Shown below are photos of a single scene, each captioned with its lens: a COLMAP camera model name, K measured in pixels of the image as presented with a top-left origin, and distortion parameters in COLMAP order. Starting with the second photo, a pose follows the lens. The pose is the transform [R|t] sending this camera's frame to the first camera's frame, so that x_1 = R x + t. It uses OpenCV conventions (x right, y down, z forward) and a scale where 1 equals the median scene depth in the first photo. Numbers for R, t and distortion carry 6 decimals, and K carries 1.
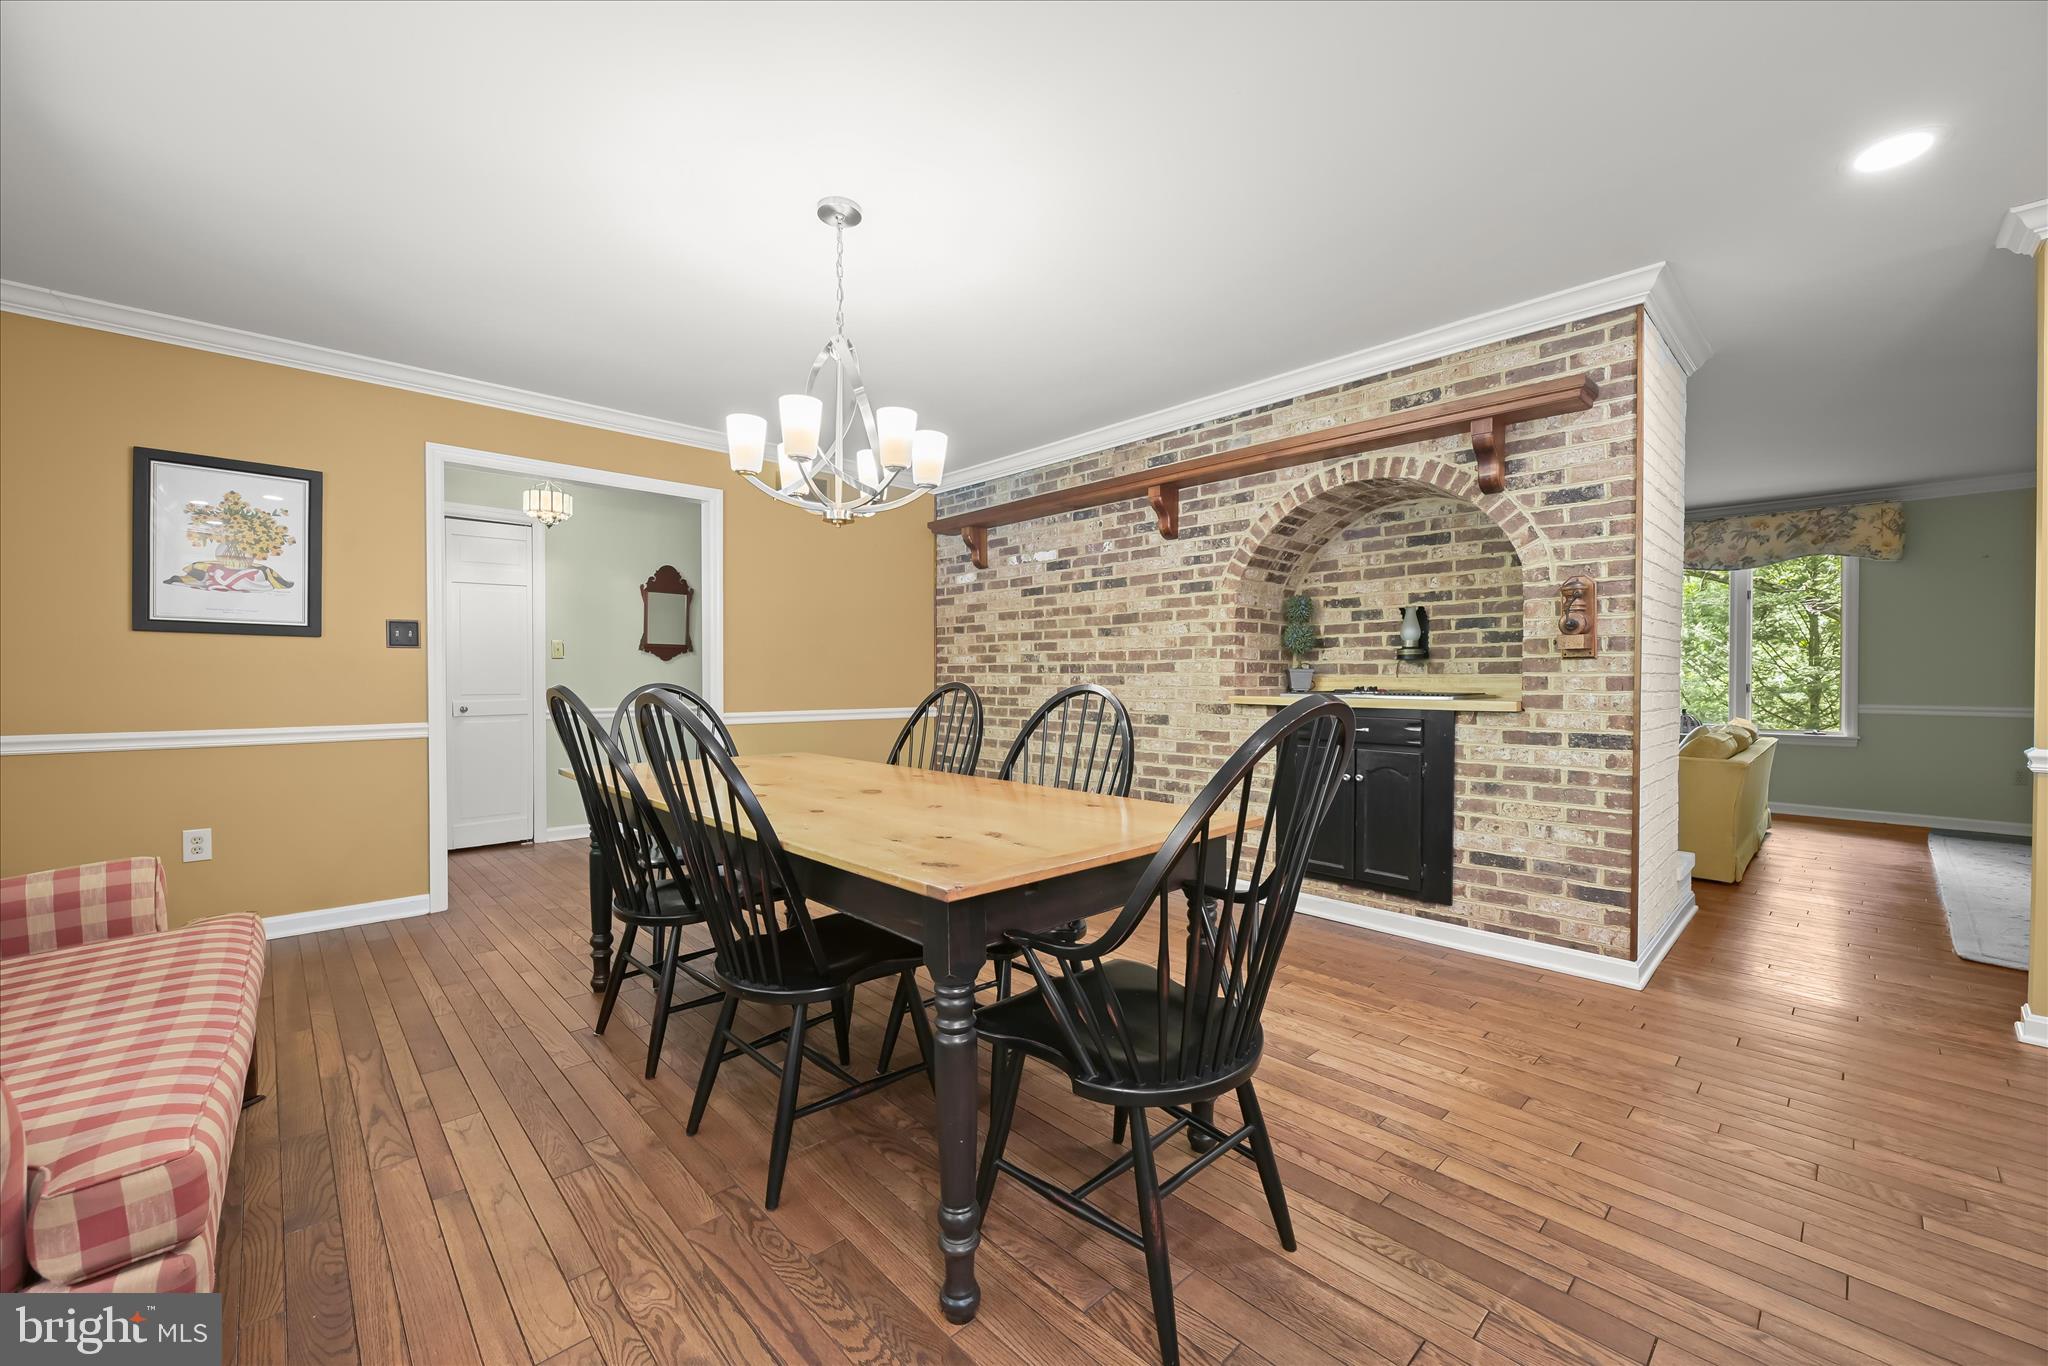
lens RADIAL K [[806.8, 0, 1022.9], [0, 806.8, 688.5], [0, 0, 1]] dist [-0.002087, 0.000056]
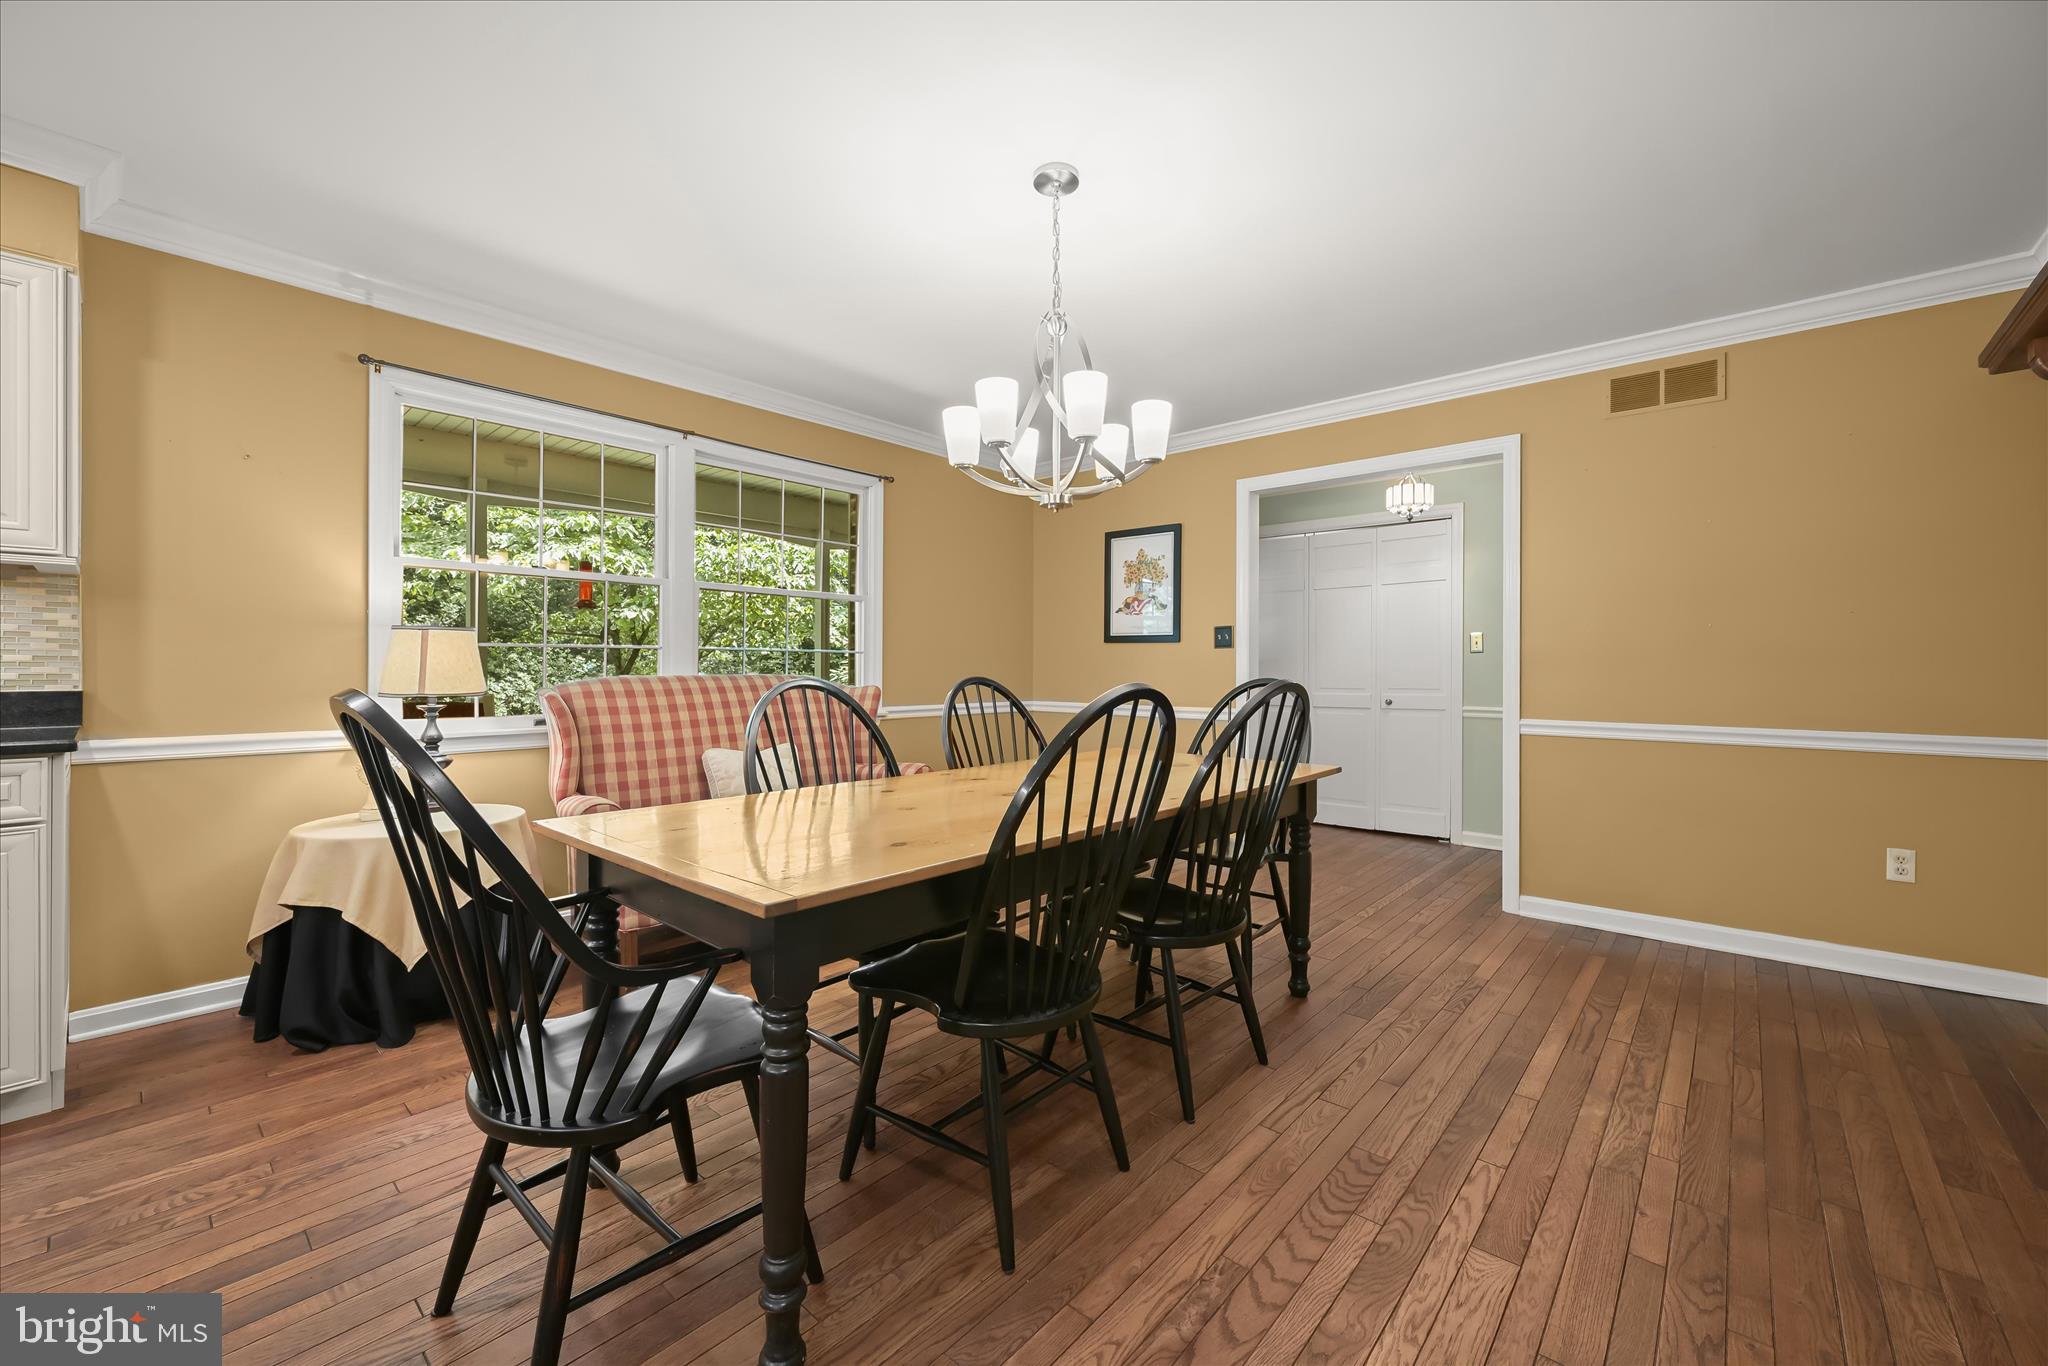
lens RADIAL K [[812.7, 0, 1027.5], [0, 812.7, 669.2], [0, 0, 1]] dist [-0.002641, 0.000247]
pose [[0.088956, -0.000166, -0.996036, 0.485252], [-0.018241, 0.999832, -0.001796, -0.009889], [0.995868, 0.018329, 0.088938, 0.602093]]
